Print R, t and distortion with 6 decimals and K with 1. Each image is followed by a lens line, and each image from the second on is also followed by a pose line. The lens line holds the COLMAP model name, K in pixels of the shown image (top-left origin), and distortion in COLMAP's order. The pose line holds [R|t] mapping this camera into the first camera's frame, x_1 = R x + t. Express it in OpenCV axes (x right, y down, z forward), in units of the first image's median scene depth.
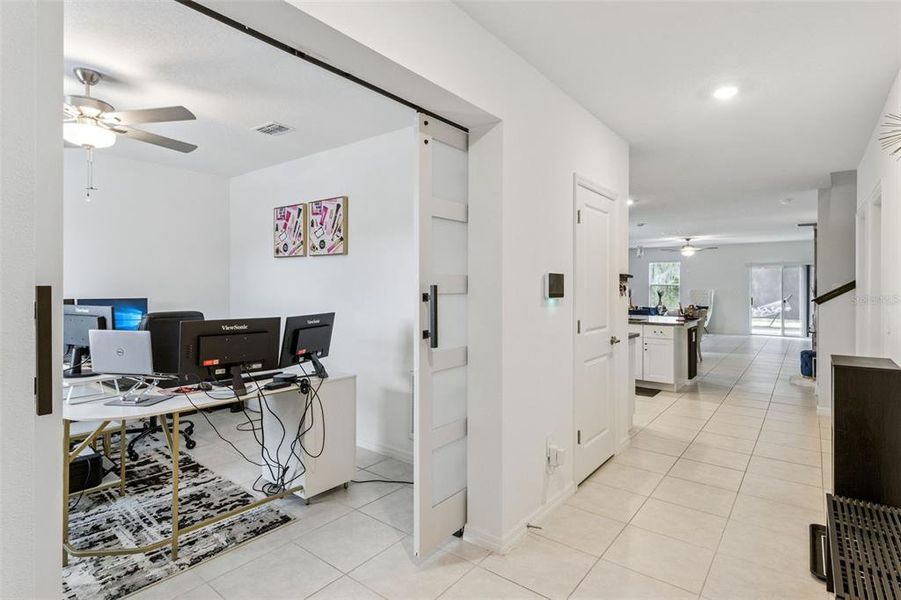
lens RADIAL K [[465.9, 0, 438.5], [0, 465.9, 287.3], [0, 0, 1]] dist [-0.002000, 0.001097]
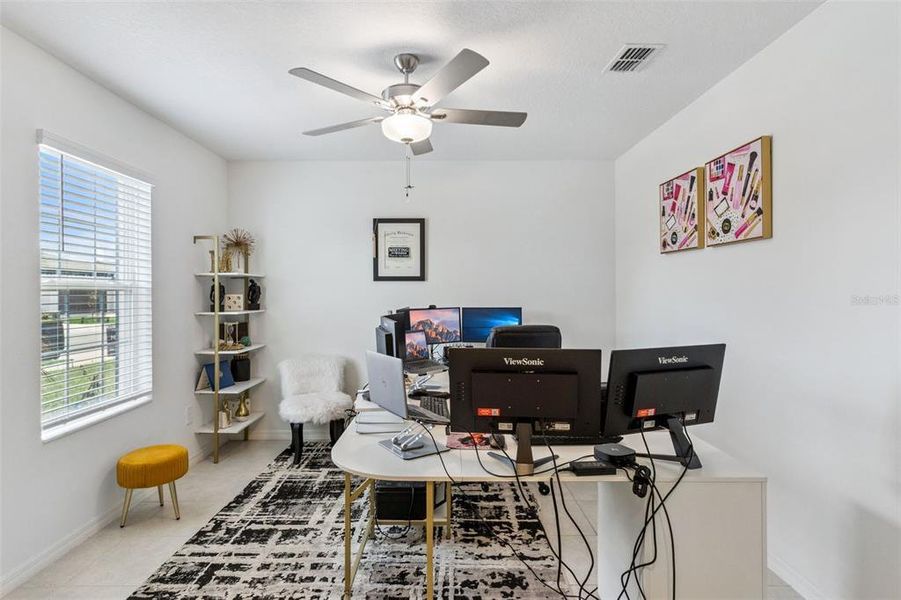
lens RADIAL K [[465.9, 0, 445.1], [0, 465.9, 292.6], [0, 0, 1]] dist [-0.002000, 0.001097]
pose [[0.629378, -0.005987, -0.777076, -0.007383], [0.005530, 0.999980, -0.003226, -0.004914], [0.777080, -0.002267, 0.629398, 0.379488]]
